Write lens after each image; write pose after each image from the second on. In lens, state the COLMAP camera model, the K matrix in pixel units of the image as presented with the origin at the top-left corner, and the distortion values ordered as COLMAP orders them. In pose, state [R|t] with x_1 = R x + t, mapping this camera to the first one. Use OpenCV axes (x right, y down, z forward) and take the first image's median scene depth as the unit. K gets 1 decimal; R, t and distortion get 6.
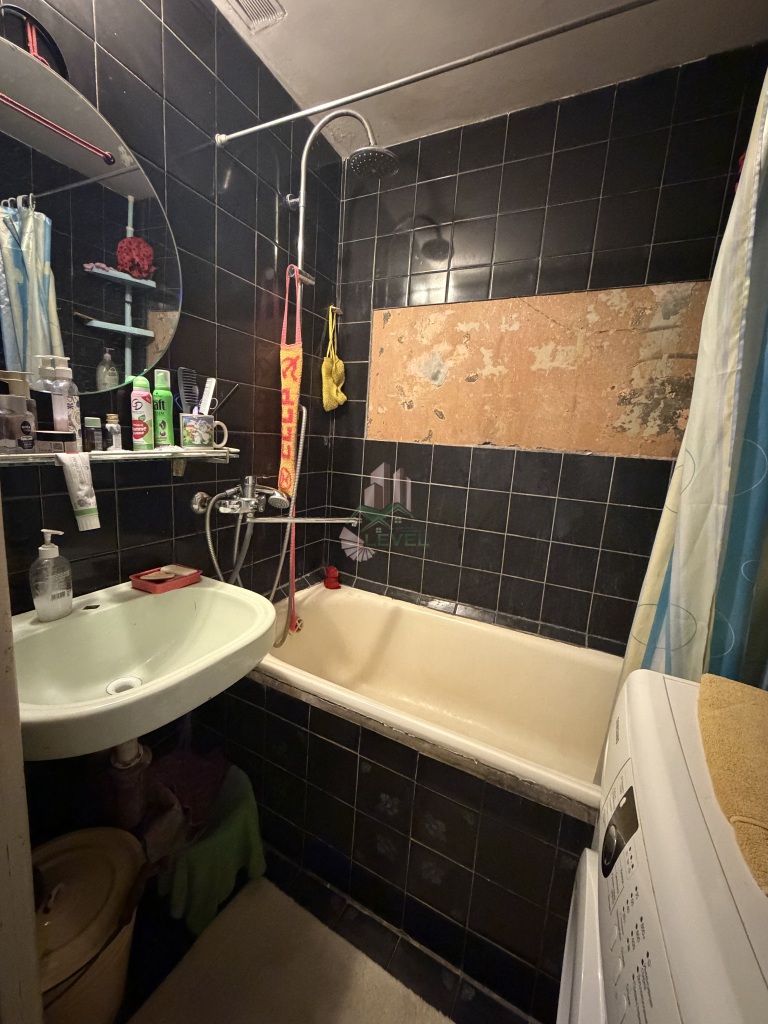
lens RADIAL K [[407.1, 0, 383.7], [0, 407.1, 506.8], [0, 0, 1]] dist [-0.000447, -0.000175]
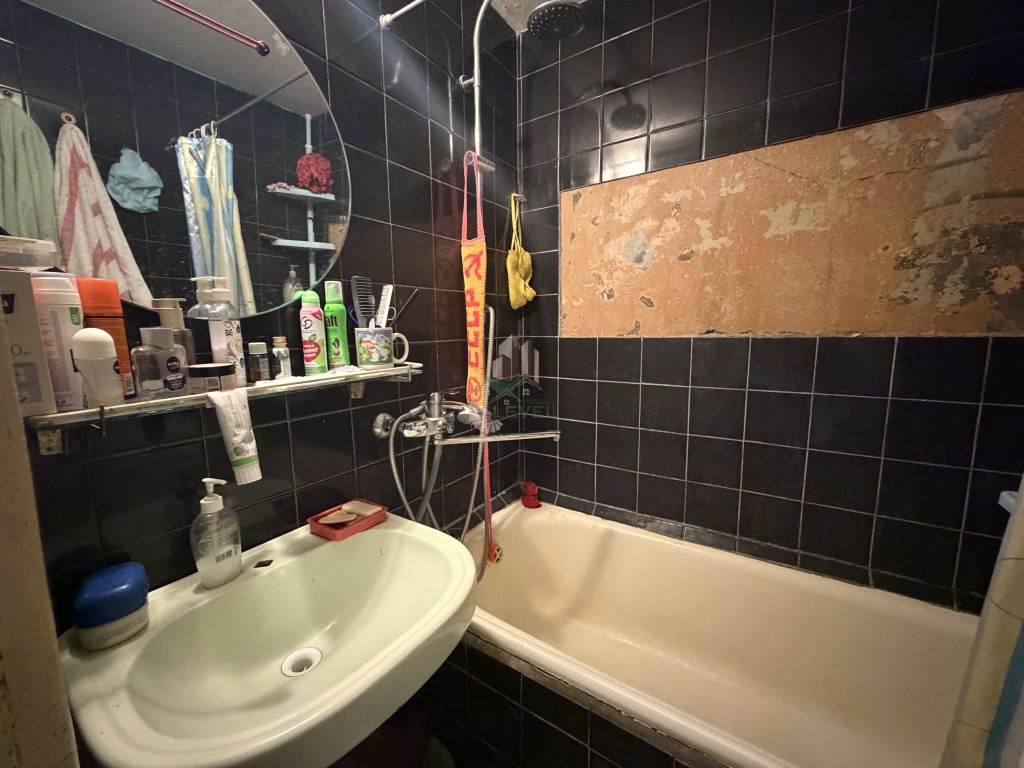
lens RADIAL K [[407.1, 0, 512.3], [0, 407.1, 383.4], [0, 0, 1]] dist [-0.000447, -0.000175]
pose [[0.989285, -0.062333, -0.132023, -0.045337], [0.057279, 0.997485, -0.041747, -0.043193], [0.134293, 0.033738, 0.990367, 0.143031]]
